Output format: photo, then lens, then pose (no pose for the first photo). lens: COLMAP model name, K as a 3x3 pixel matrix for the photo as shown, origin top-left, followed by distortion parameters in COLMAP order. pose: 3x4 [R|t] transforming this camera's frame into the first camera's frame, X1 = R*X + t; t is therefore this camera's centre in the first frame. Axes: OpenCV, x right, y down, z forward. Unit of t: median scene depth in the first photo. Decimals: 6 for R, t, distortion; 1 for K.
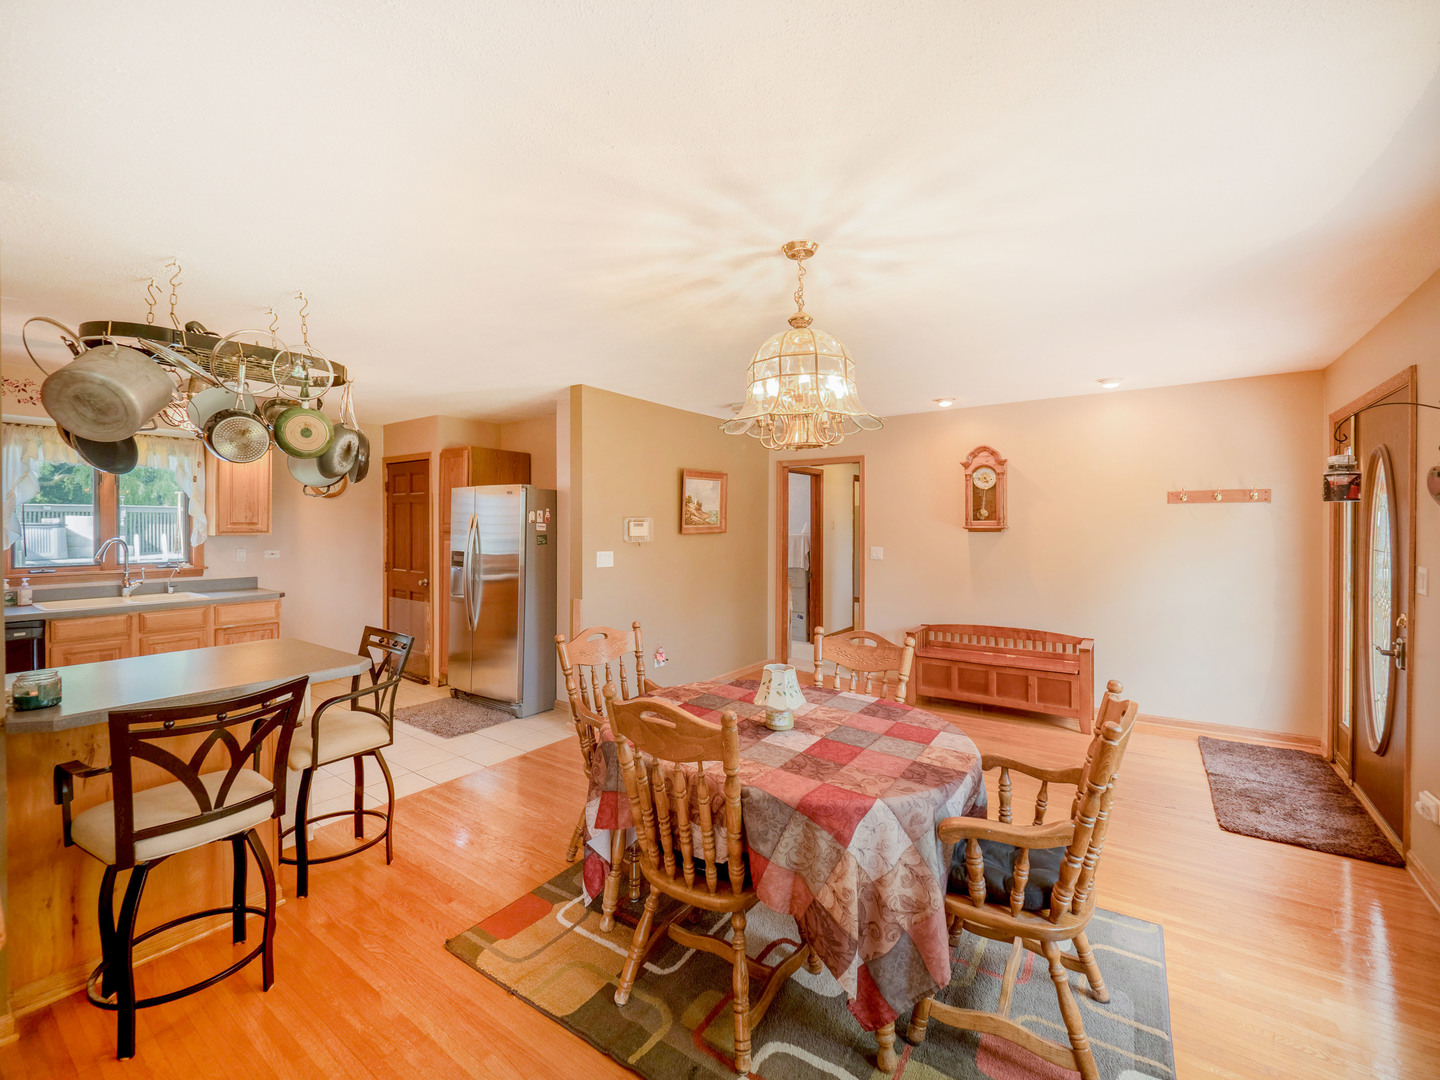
lens RADIAL K [[618.5, 0, 711.7], [0, 618.5, 531.6], [0, 0, 1]] dist [-0.000691, -0.000206]
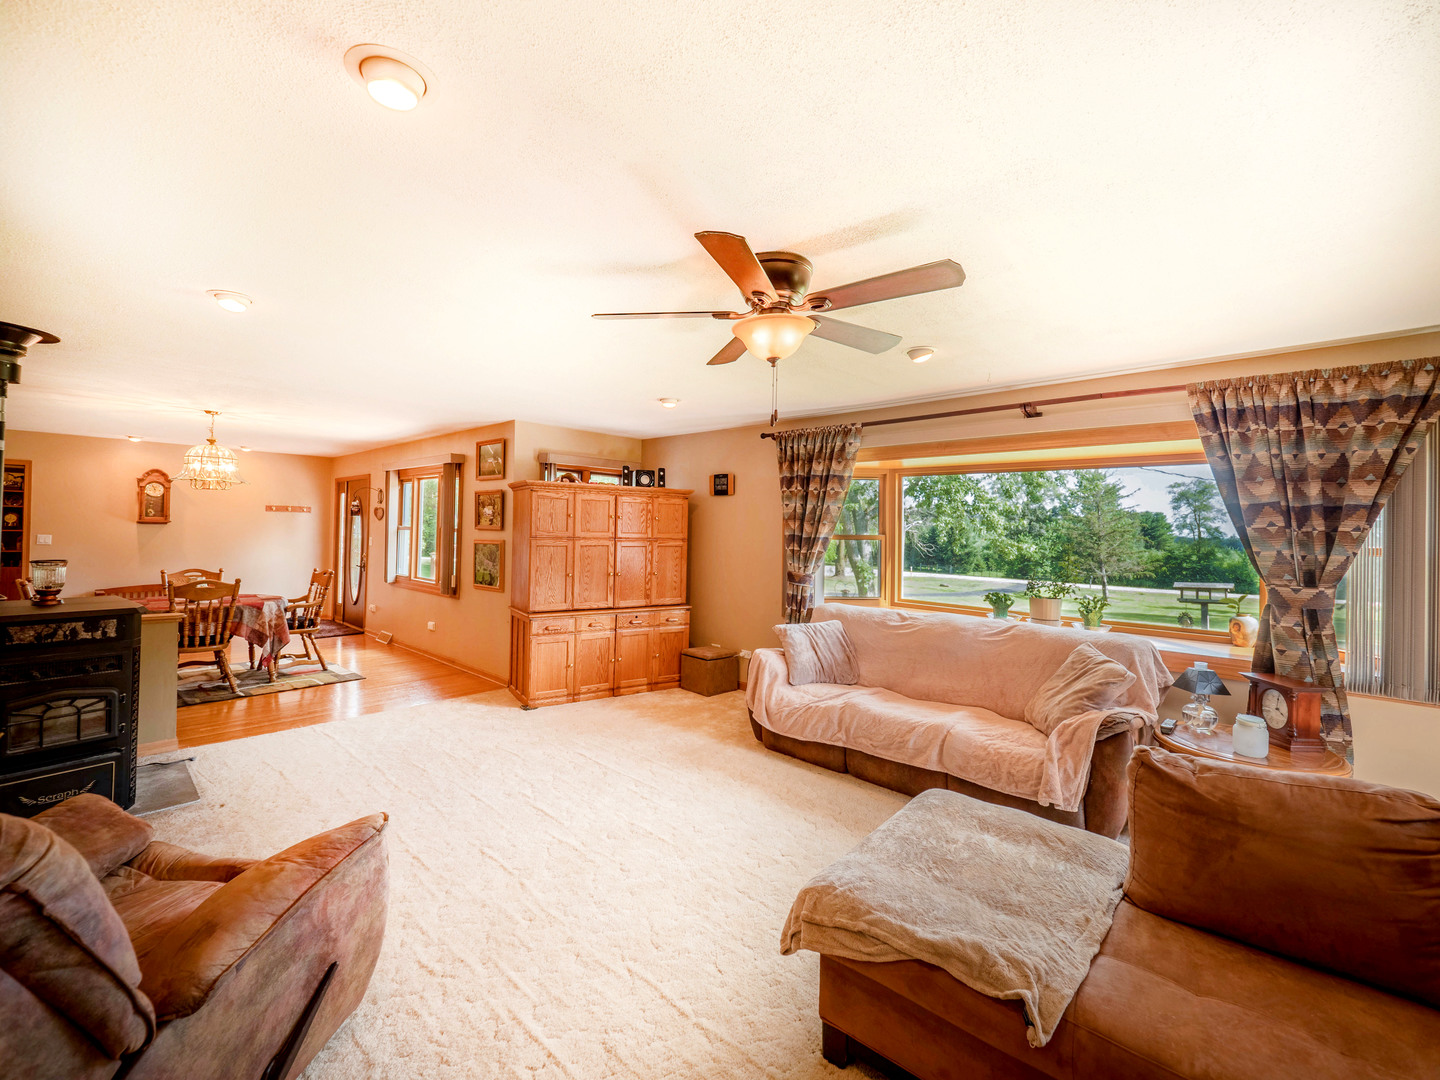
lens RADIAL K [[618.5, 0, 711.7], [0, 618.5, 531.6], [0, 0, 1]] dist [-0.000691, -0.000206]
pose [[0.140893, 0.005894, 0.990007, -0.922750], [-0.008680, 0.999951, -0.004718, 0.015144], [-0.989987, -0.007928, 0.140937, -0.627605]]
